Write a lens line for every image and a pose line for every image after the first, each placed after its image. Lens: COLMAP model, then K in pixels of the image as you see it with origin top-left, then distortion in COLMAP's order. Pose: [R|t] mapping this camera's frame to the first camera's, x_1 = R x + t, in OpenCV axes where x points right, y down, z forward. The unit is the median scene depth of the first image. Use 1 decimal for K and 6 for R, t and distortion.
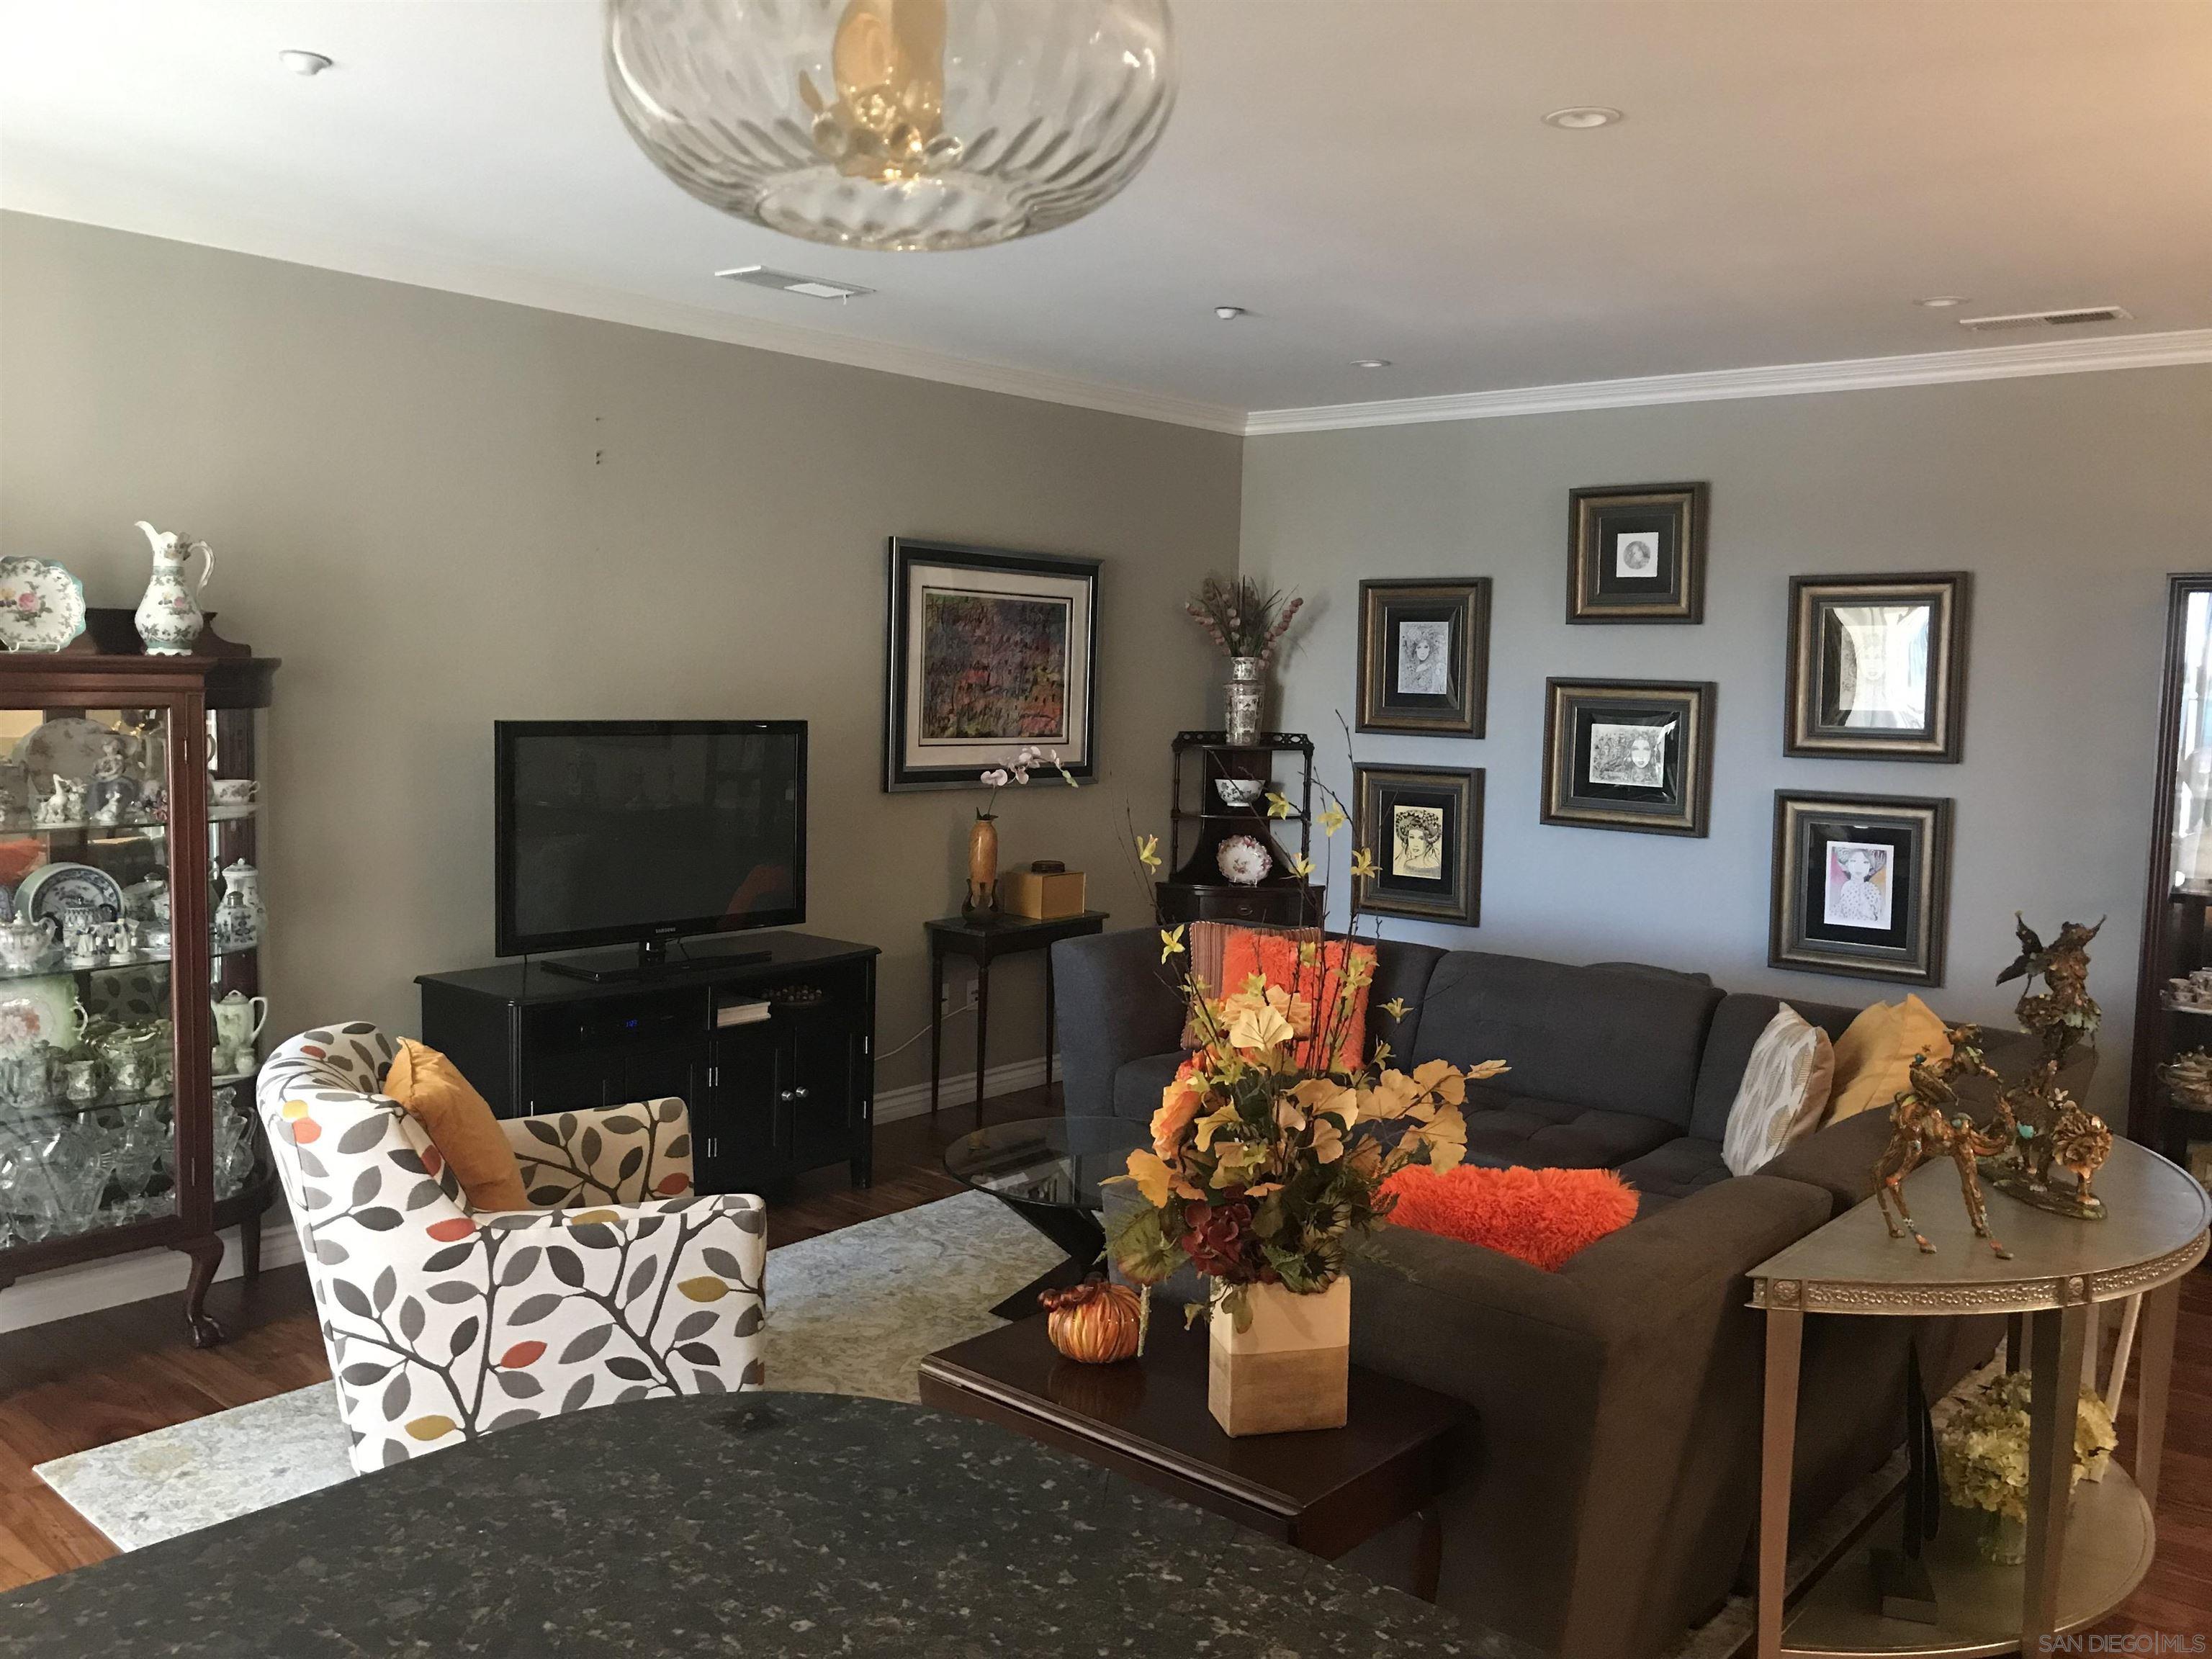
lens RADIAL K [[1854.5, 0, 1110.7], [0, 1854.5, 819.4], [0, 0, 1]] dist [0.017252, -0.014368]
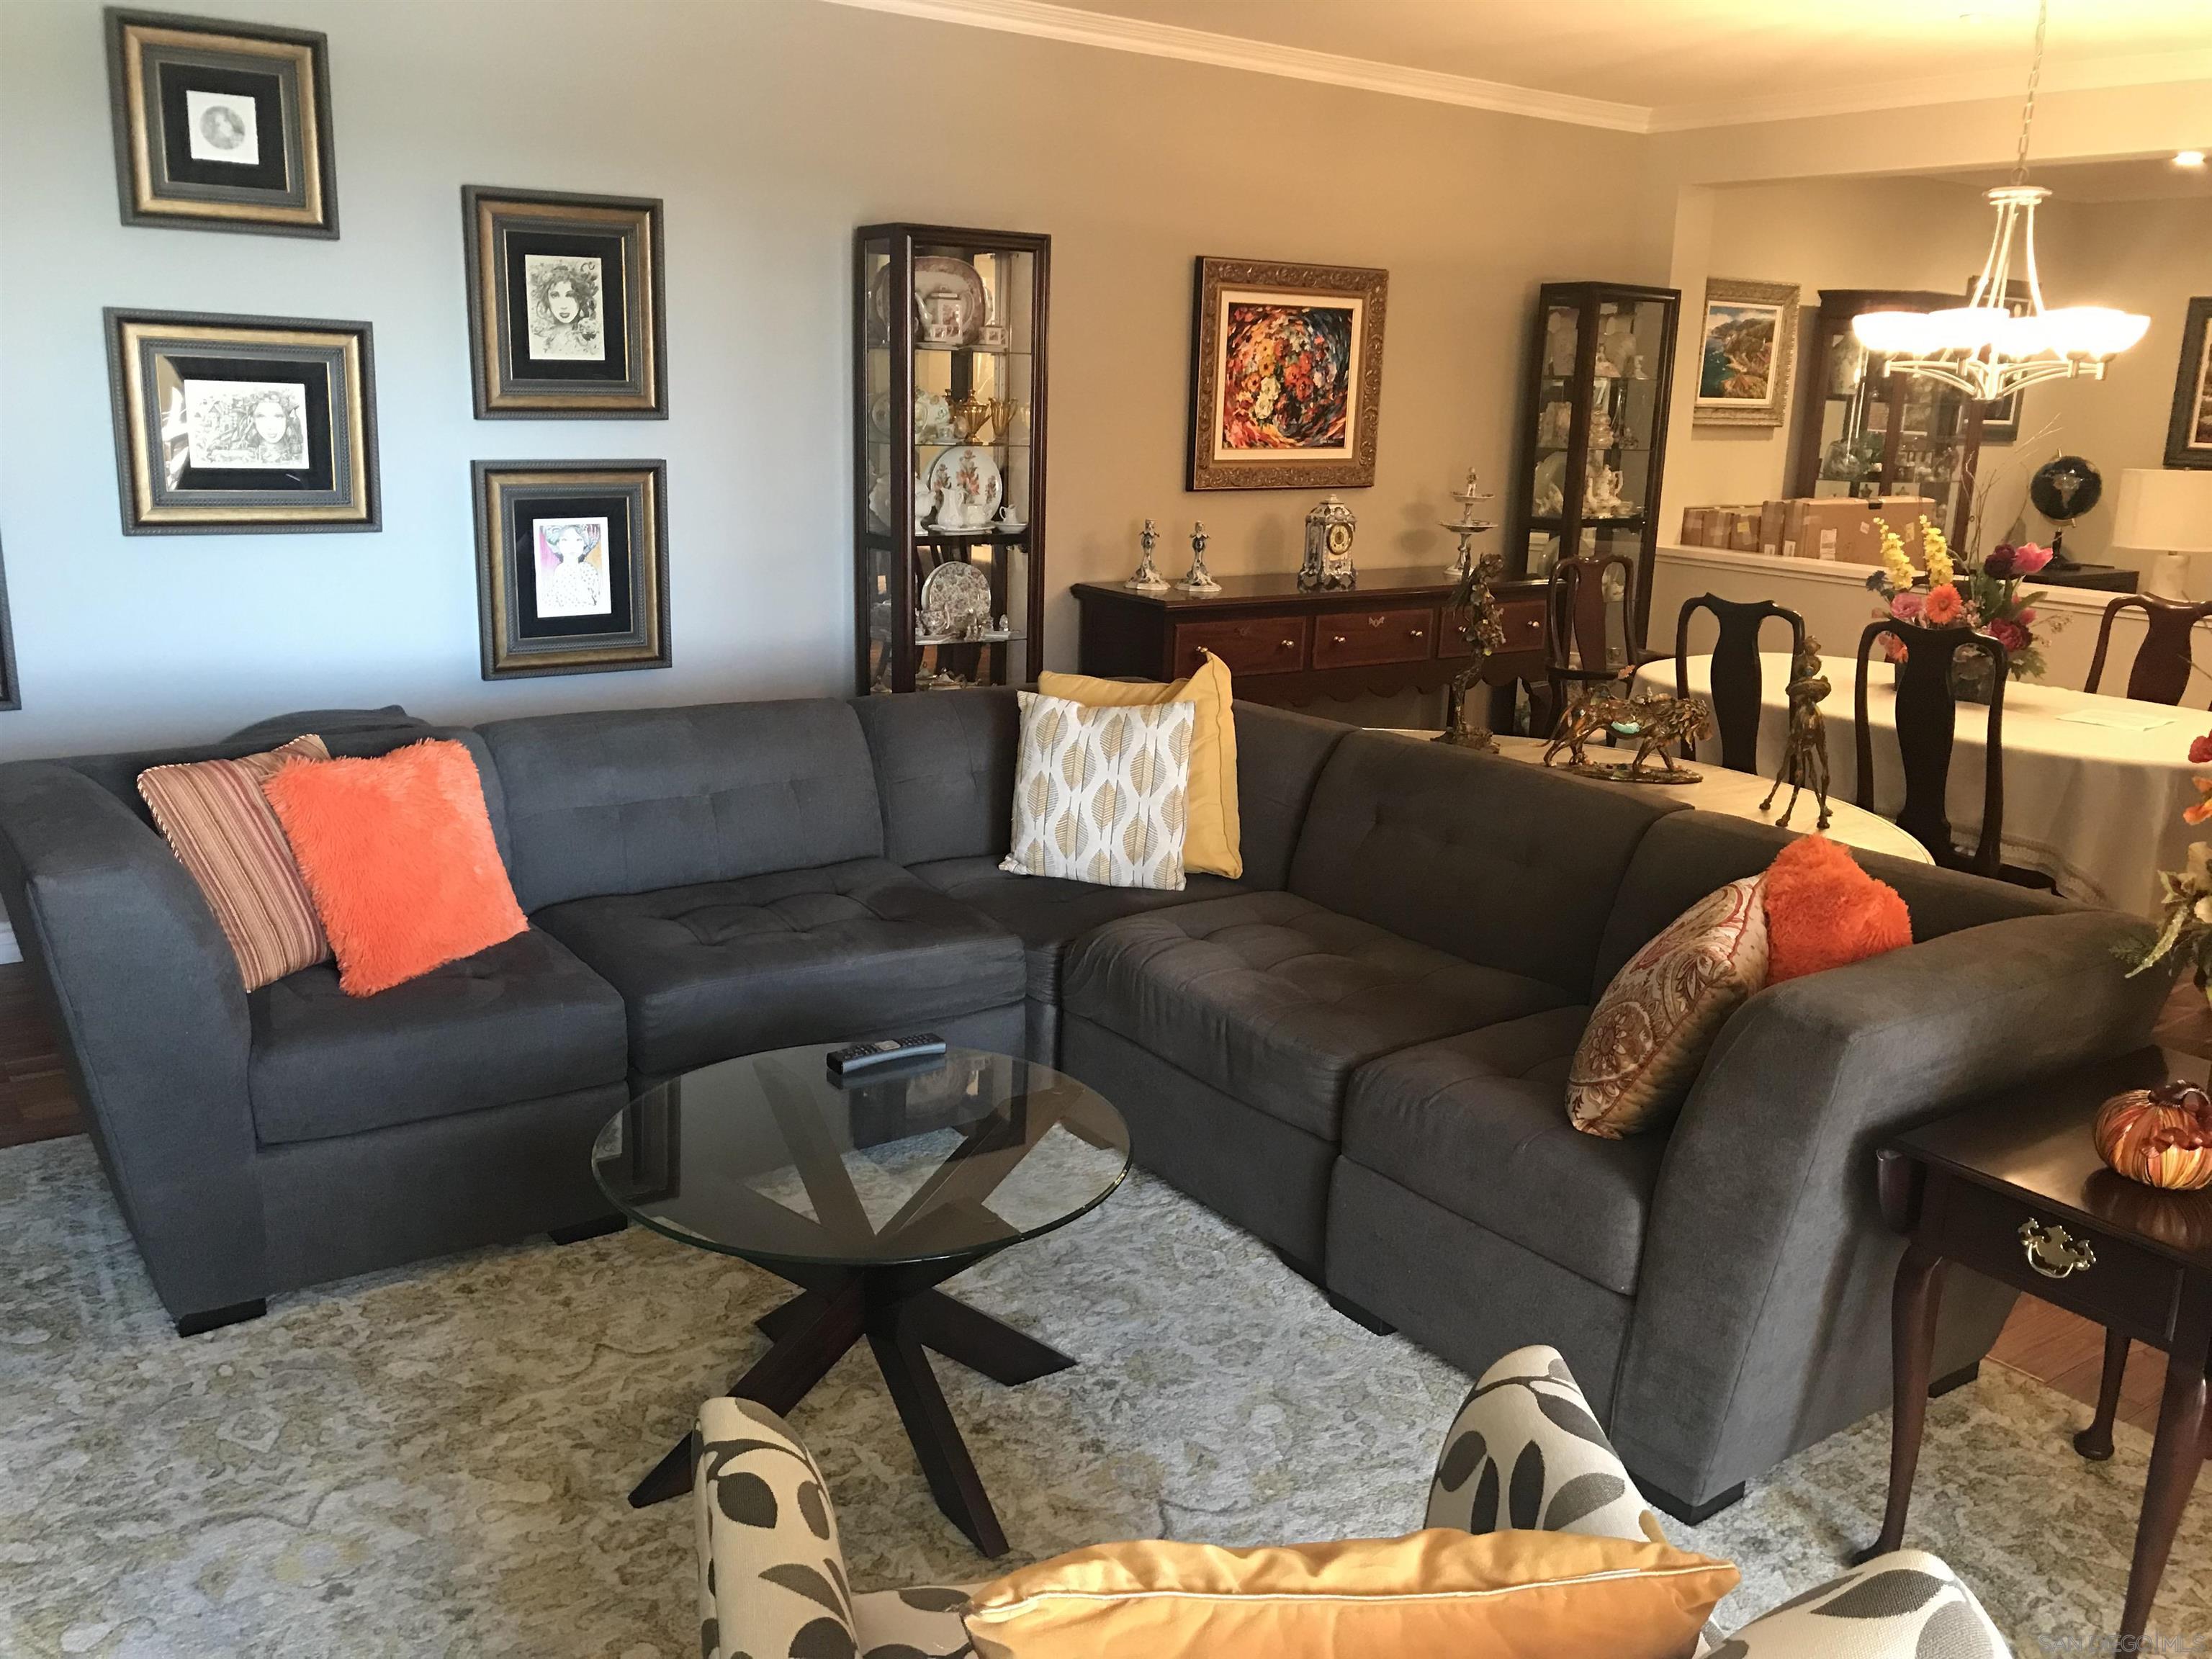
lens RADIAL K [[1854.5, 0, 1108.9], [0, 1854.5, 825.2], [0, 0, 1]] dist [0.017252, -0.014368]
pose [[0.205842, -0.252672, 0.945403, -0.400517], [0.045867, 0.967521, 0.248596, -0.052940], [-0.977510, -0.007809, 0.210746, 0.576980]]
